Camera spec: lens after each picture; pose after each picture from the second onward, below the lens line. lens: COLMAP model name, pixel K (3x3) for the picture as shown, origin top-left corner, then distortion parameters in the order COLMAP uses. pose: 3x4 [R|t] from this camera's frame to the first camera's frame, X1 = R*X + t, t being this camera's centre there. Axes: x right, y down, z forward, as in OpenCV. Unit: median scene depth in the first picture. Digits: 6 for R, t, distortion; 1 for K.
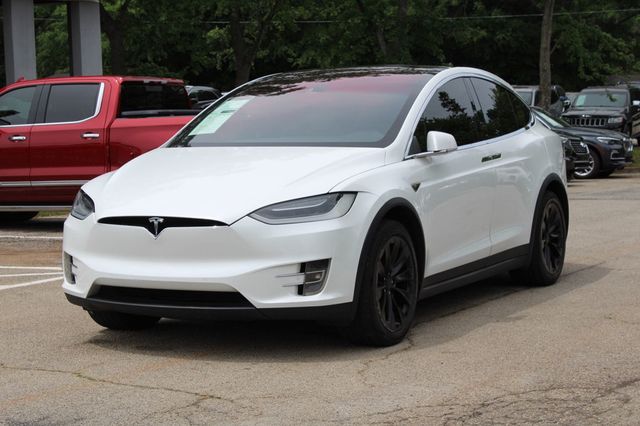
lens RADIAL K [[1381.5, 0, 320.0], [0, 1381.5, 213.0], [0, 0, 1]] dist [0.005590, 0.036086]
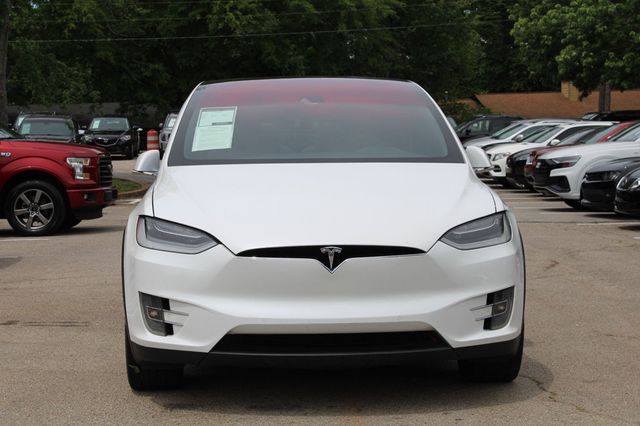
lens RADIAL K [[1351.3, 0, 320.0], [0, 1351.3, 213.0], [0, 0, 1]] dist [0.040268, 0.106732]
pose [[0.887098, -0.021573, 0.461078, -0.496491], [0.031632, 0.999400, -0.014098, -0.005683], [-0.460497, 0.027091, 0.887248, 0.287688]]
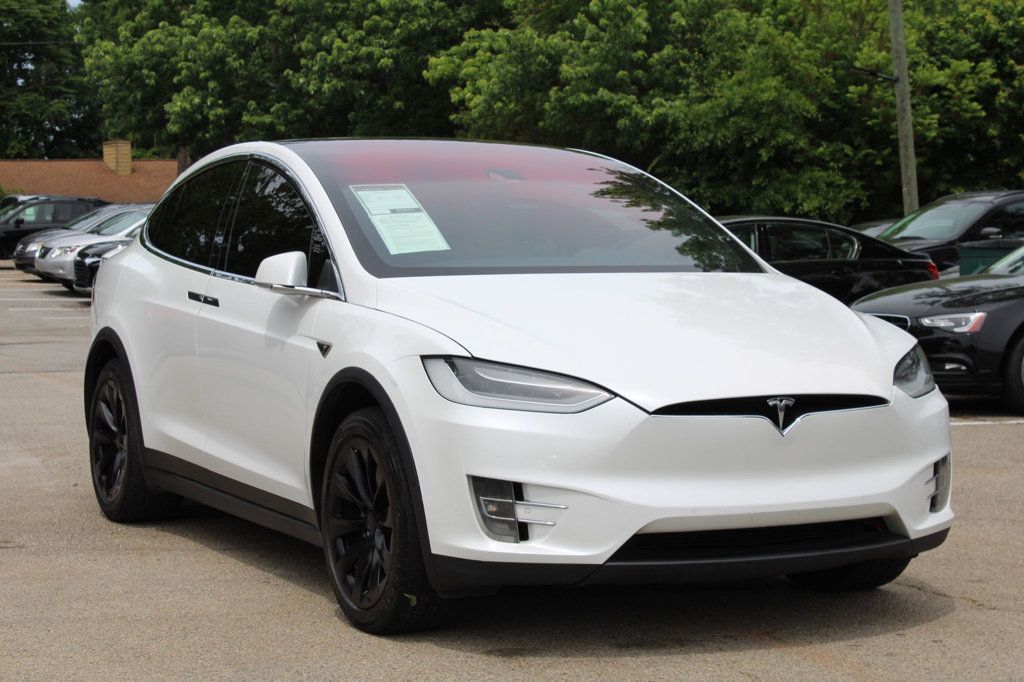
lens RADIAL K [[2162.1, 0, 512.0], [0, 2162.1, 341.0], [0, 0, 1]] dist [0.040268, 0.106732]
pose [[0.651938, -0.027467, 0.757775, -0.848421], [0.047422, 0.998864, -0.004593, -0.020343], [-0.756788, 0.038930, 0.652500, 0.517748]]
